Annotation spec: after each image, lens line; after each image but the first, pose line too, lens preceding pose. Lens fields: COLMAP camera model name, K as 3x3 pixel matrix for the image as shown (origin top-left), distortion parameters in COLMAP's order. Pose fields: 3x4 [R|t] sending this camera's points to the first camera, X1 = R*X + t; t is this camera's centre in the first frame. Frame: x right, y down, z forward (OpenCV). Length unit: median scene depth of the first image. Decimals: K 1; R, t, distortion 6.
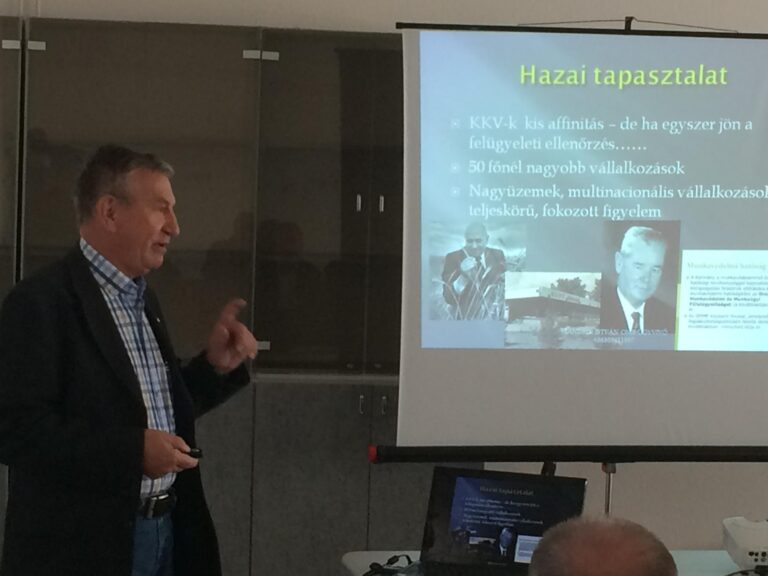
lens RADIAL K [[2228.4, 0, 385.7], [0, 2228.4, 286.9], [0, 0, 1]] dist [0.012506, 0.000000]
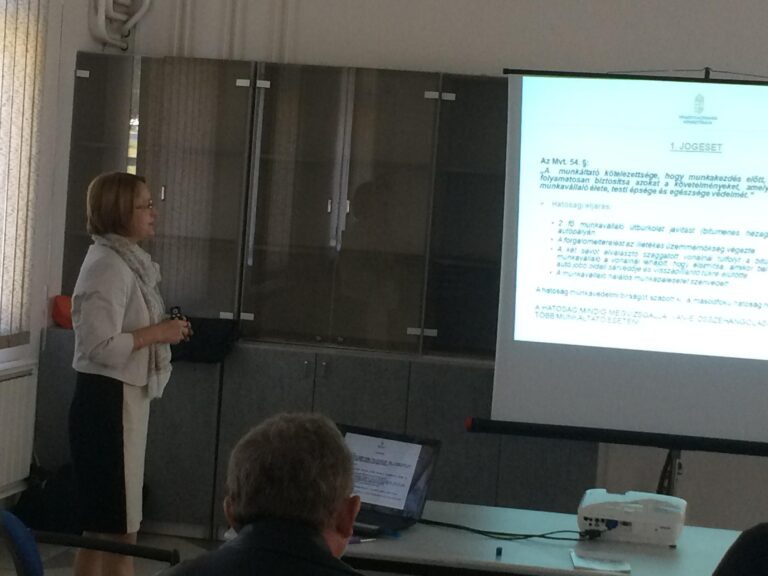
lens RADIAL K [[1828.3, 0, 381.8], [0, 1828.3, 287.2], [0, 0, 1]] dist [-0.005101, 0.000000]
pose [[0.940662, 0.056467, -0.334615, 0.276573], [-0.060745, 0.998151, -0.002326, 0.005847], [0.333865, 0.022514, 0.942352, 0.046992]]
